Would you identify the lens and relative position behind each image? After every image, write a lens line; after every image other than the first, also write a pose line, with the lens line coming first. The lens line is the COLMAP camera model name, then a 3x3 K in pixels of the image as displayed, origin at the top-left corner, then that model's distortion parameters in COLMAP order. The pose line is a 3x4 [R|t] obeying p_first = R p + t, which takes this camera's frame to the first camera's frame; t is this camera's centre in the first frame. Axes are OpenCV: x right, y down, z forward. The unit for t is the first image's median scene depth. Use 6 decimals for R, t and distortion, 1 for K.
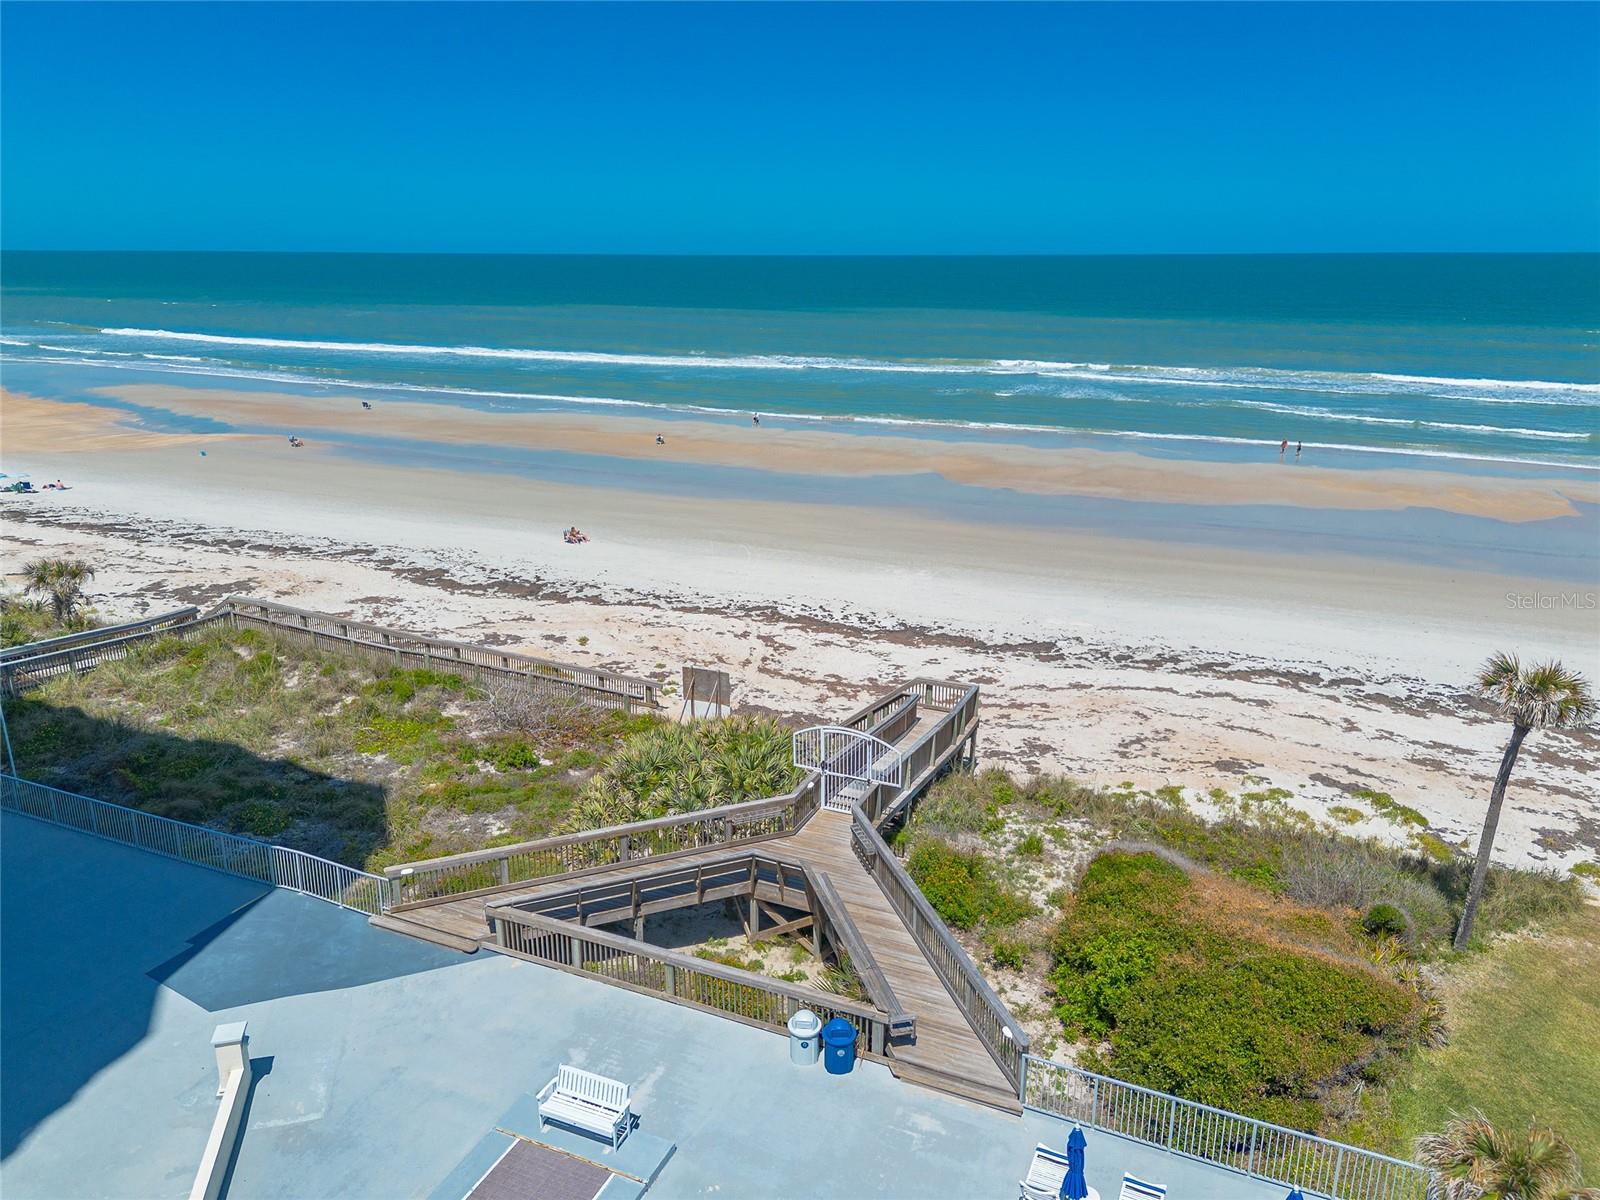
lens RADIAL K [[1138.9, 0, 800.0], [0, 1138.9, 600.0], [0, 0, 1]] dist [0.084185, -0.077899]
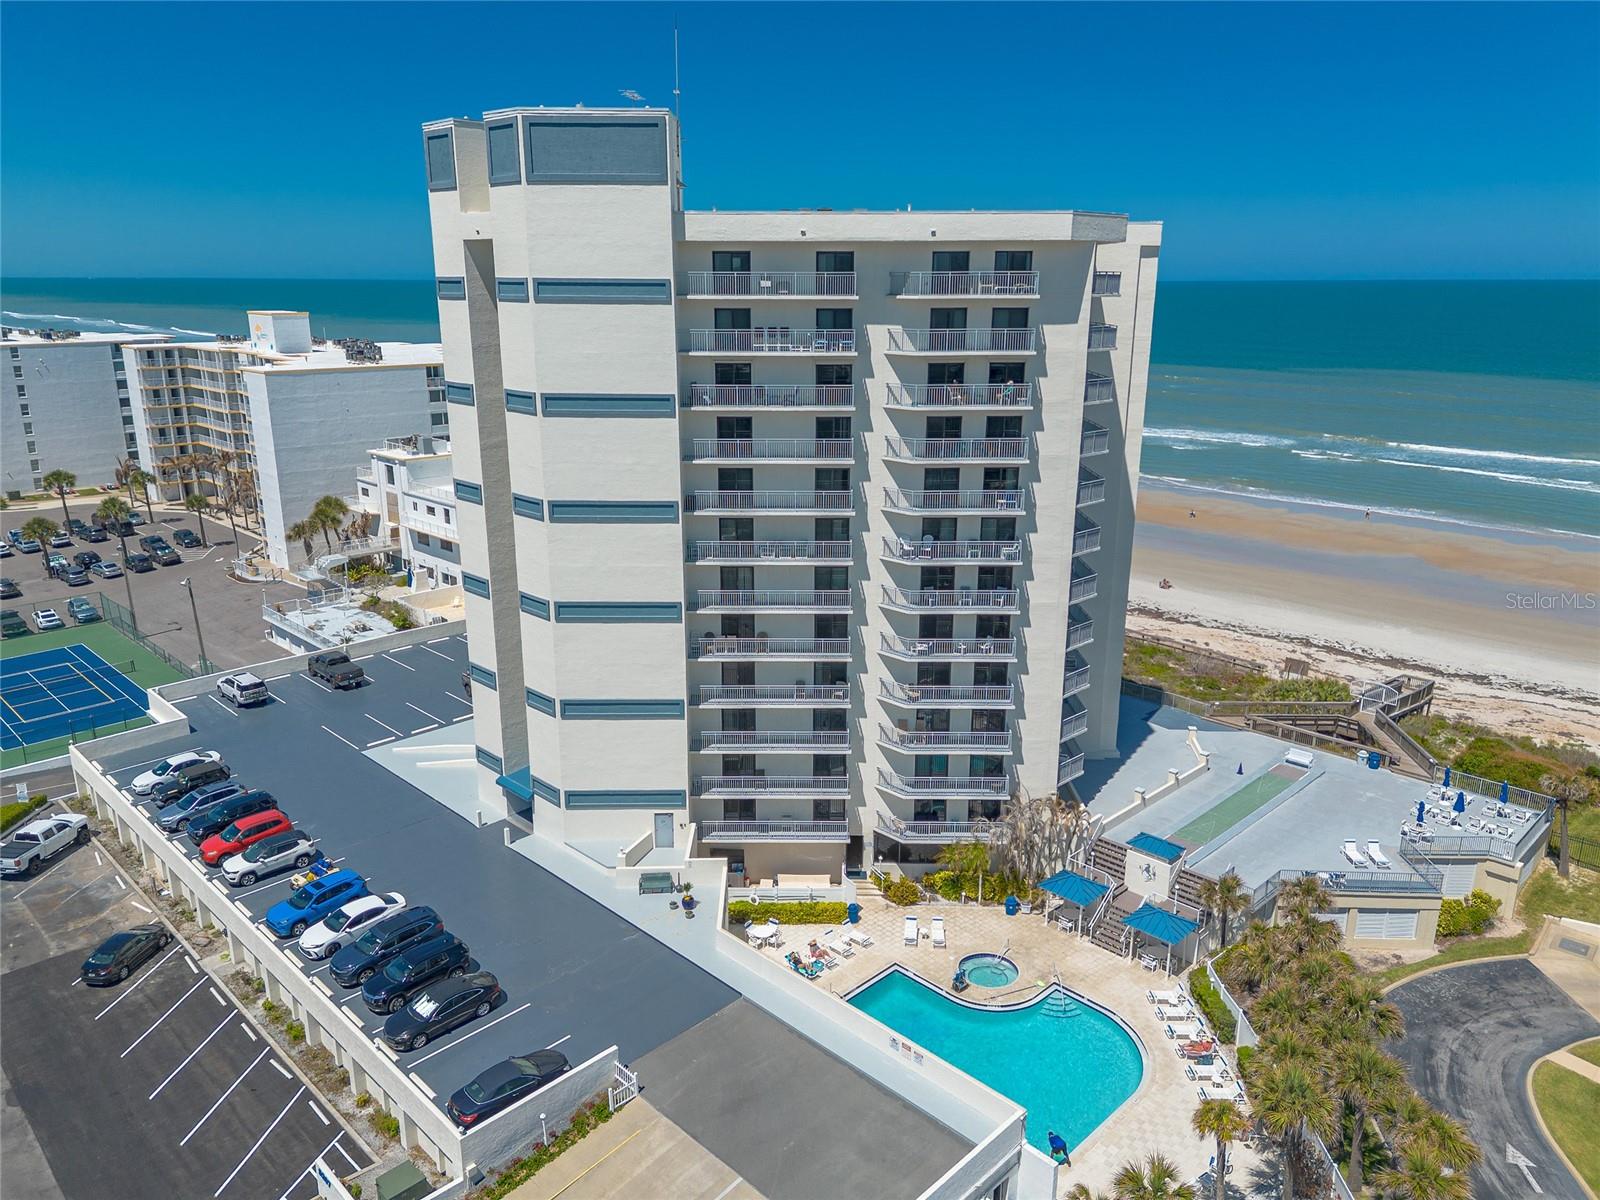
lens RADIAL K [[1143.2, 0, 800.0], [0, 1143.2, 600.0], [0, 0, 1]] dist [0.071309, -0.069798]
pose [[0.930614, 0.099261, -0.352286, -0.144698], [-0.106971, 0.994259, -0.002433, 0.038746], [0.350022, 0.039949, 0.935889, -1.056080]]
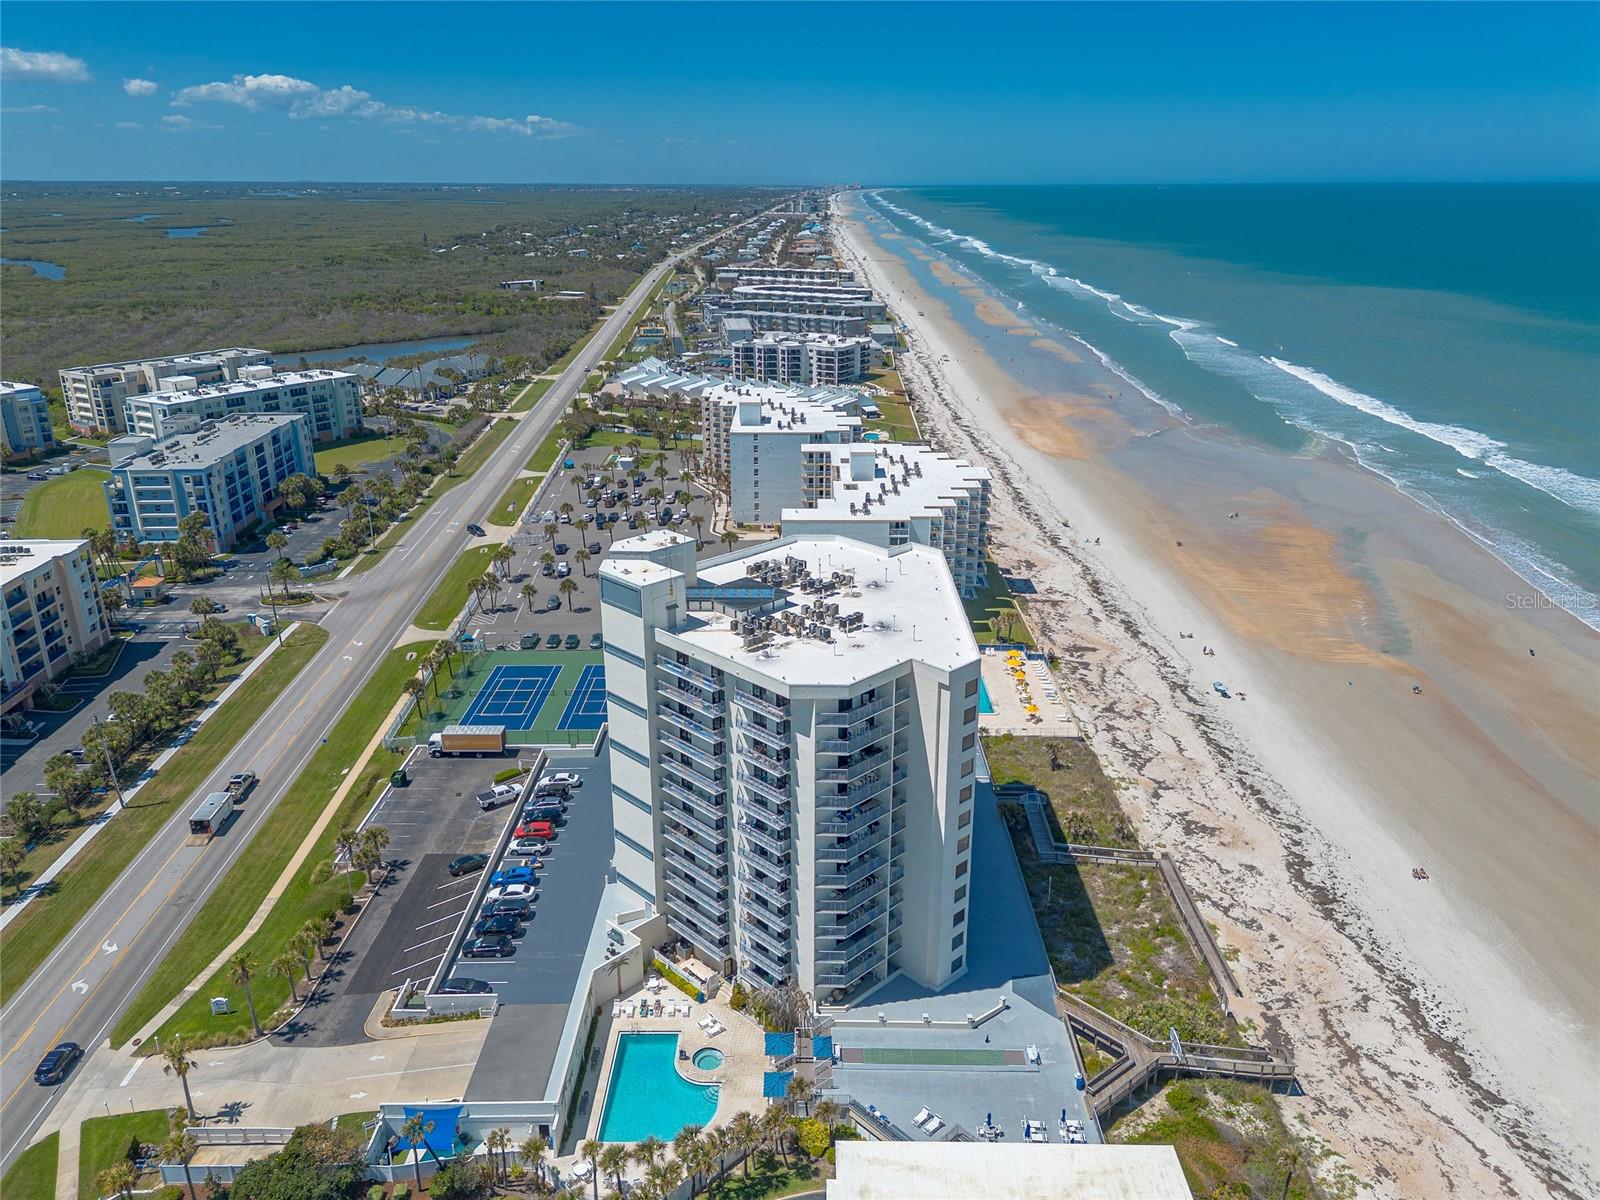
lens RADIAL K [[1138.9, 0, 800.0], [0, 1138.9, 600.0], [0, 0, 1]] dist [0.084185, -0.077899]
pose [[0.395033, 0.315385, -0.862833, 1.096949], [-0.267125, 0.938075, 0.220589, -0.792187], [0.878973, 0.143345, 0.454818, -0.866157]]
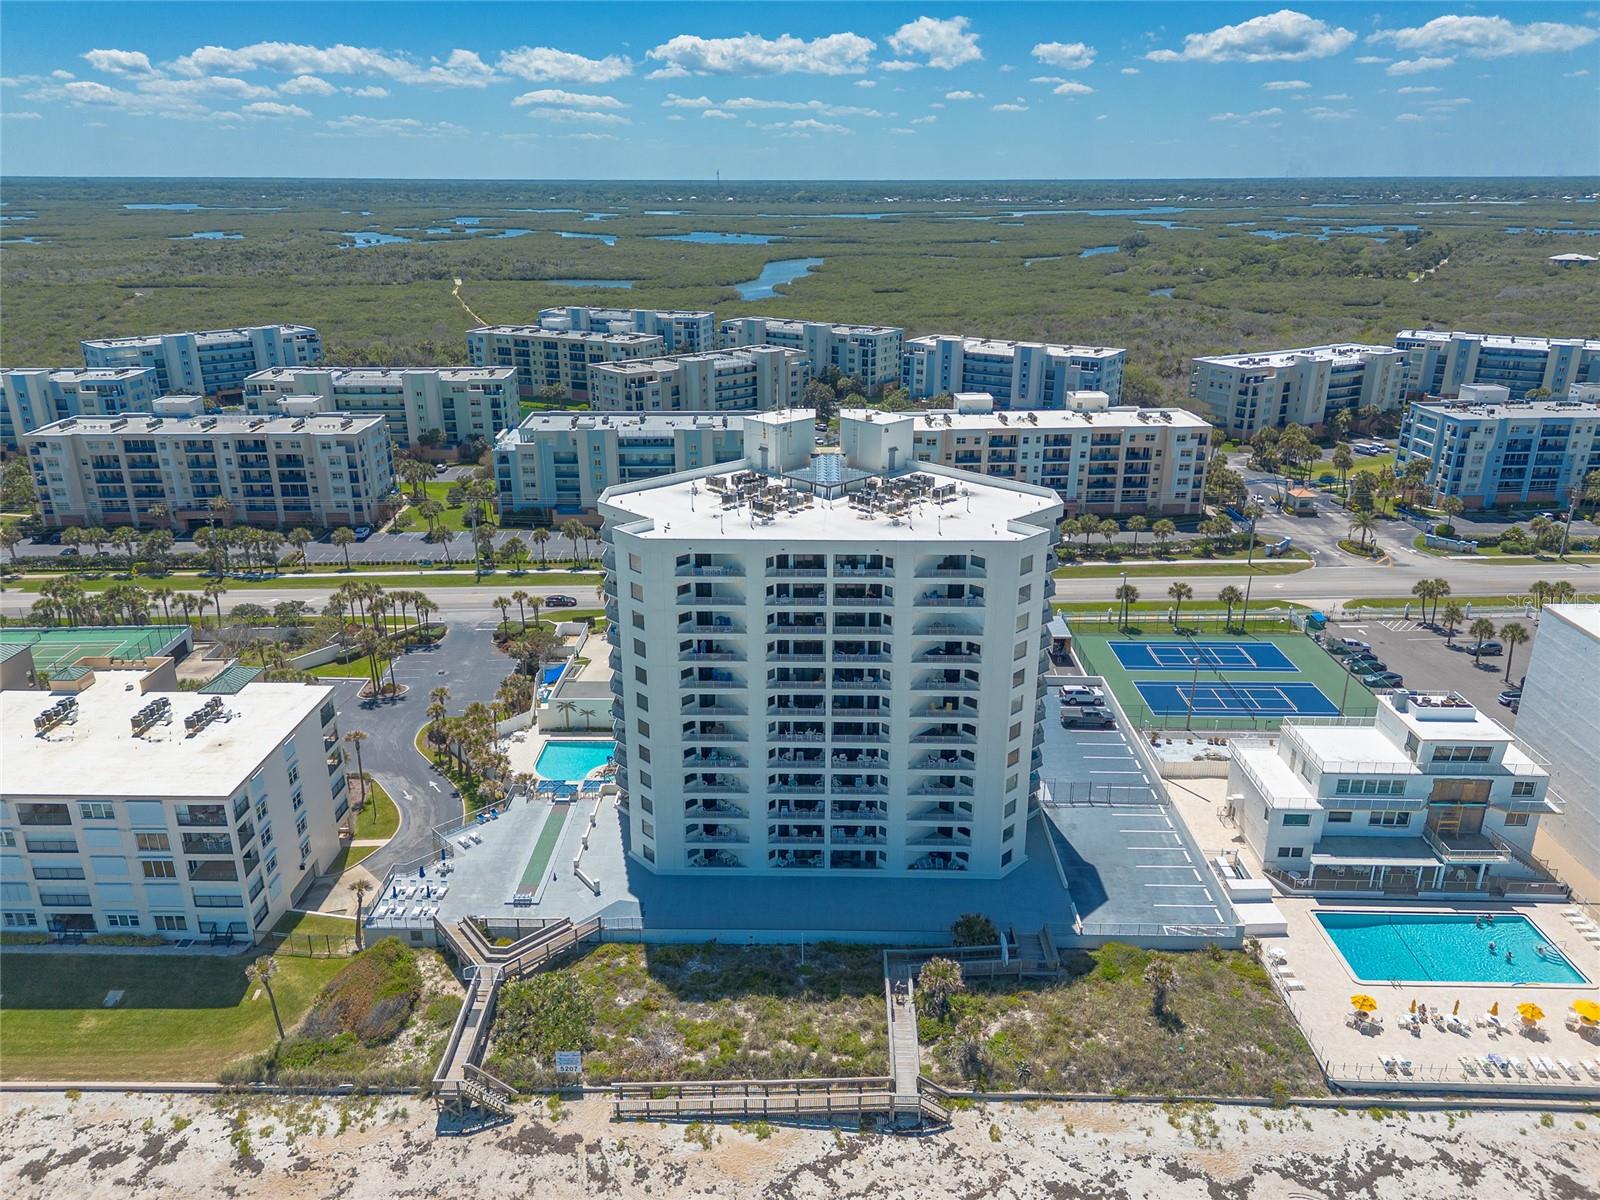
lens RADIAL K [[1138.9, 0, 800.0], [0, 1138.9, 600.0], [0, 0, 1]] dist [0.084185, -0.077899]
pose [[-0.921654, 0.133715, -0.364244, 0.130818], [-0.112826, 0.805826, 0.581305, -1.326473], [0.371247, 0.576858, -0.727606, 1.556842]]
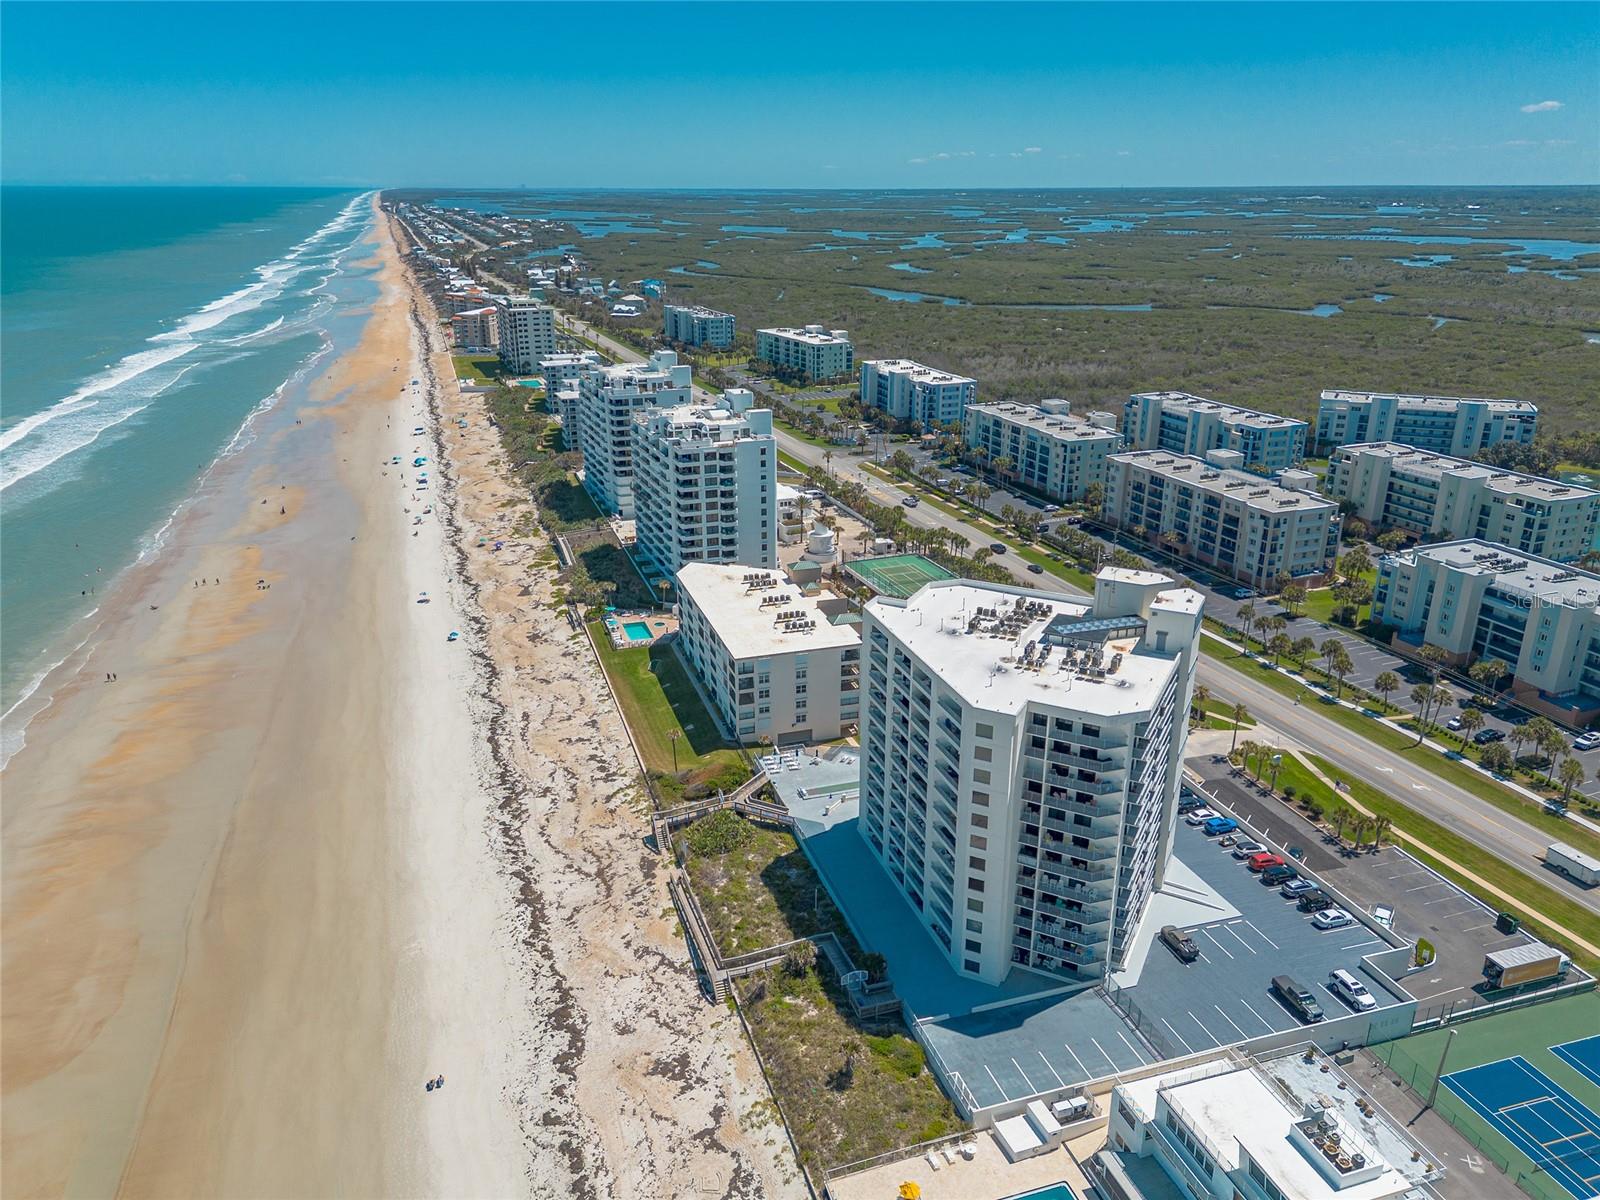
lens RADIAL K [[1138.9, 0, 800.0], [0, 1138.9, 600.0], [0, 0, 1]] dist [0.084185, -0.077899]
pose [[-0.666615, -0.253667, 0.700911, -1.976931], [0.216469, 0.833909, 0.507678, -1.736295], [-0.713278, 0.490151, -0.500986, 1.570403]]
